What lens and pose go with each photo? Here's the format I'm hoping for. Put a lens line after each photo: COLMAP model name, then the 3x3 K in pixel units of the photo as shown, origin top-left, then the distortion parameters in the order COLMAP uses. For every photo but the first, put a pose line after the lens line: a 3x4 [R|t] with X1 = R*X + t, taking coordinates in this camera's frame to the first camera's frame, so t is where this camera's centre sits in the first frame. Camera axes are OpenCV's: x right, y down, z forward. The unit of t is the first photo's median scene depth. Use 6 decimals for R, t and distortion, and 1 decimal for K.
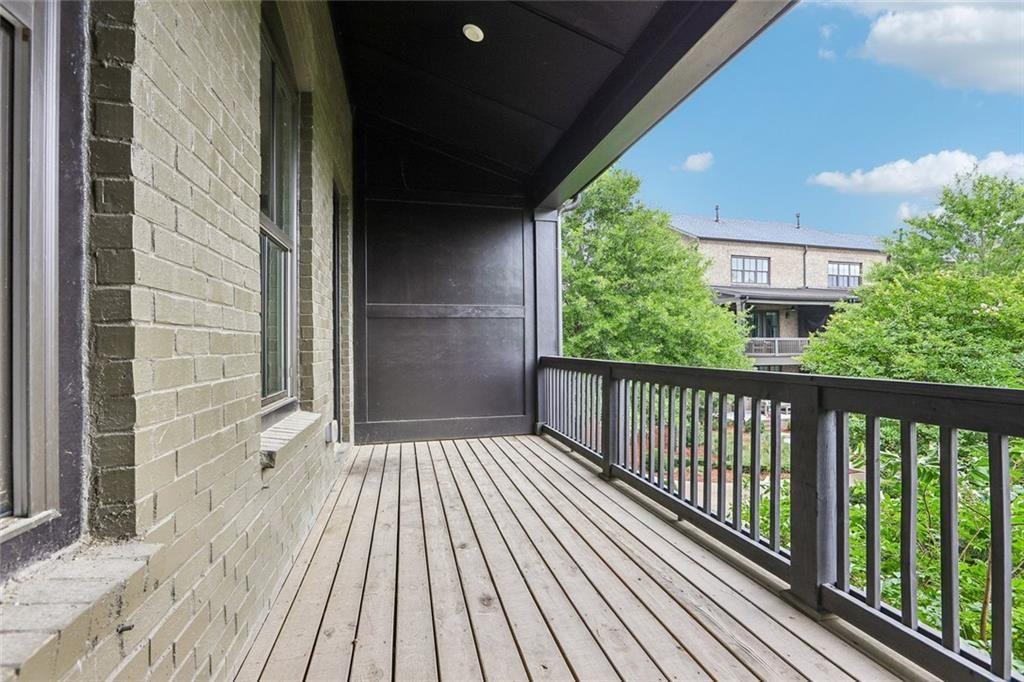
lens RADIAL K [[458.2, 0, 511.8], [0, 458.2, 345.9], [0, 0, 1]] dist [-0.000442, 0.000255]
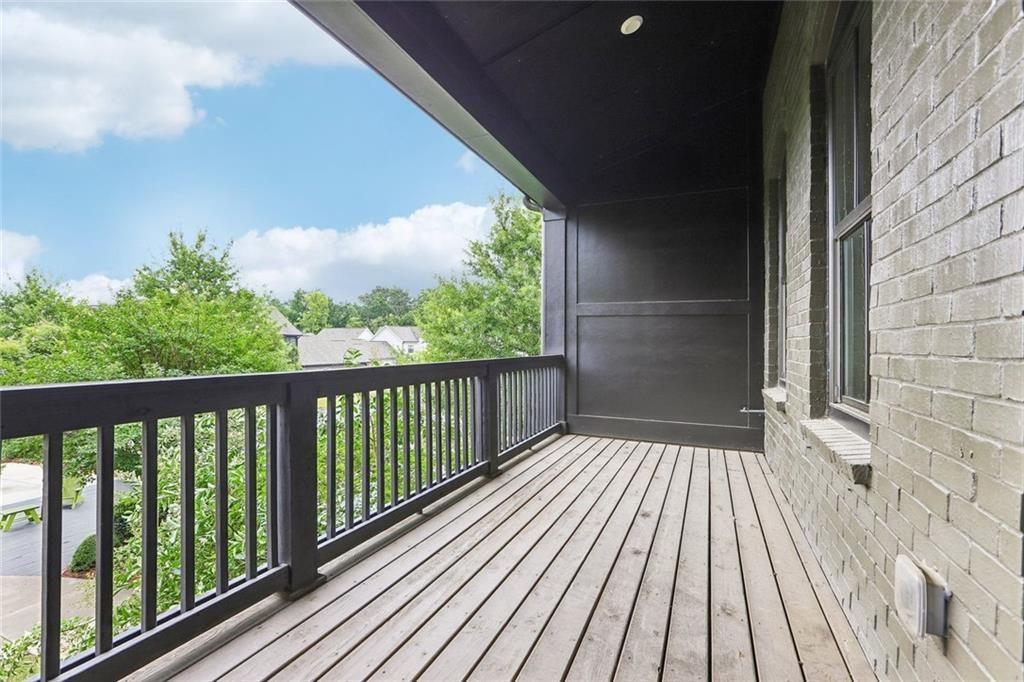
lens RADIAL K [[458.2, 0, 511.8], [0, 458.2, 345.9], [0, 0, 1]] dist [-0.000442, 0.000255]
pose [[-0.802912, -0.005521, 0.596073, -0.424067], [-0.006658, 0.999978, 0.000295, 0.001202], [-0.596061, -0.003731, -0.802930, 1.761430]]
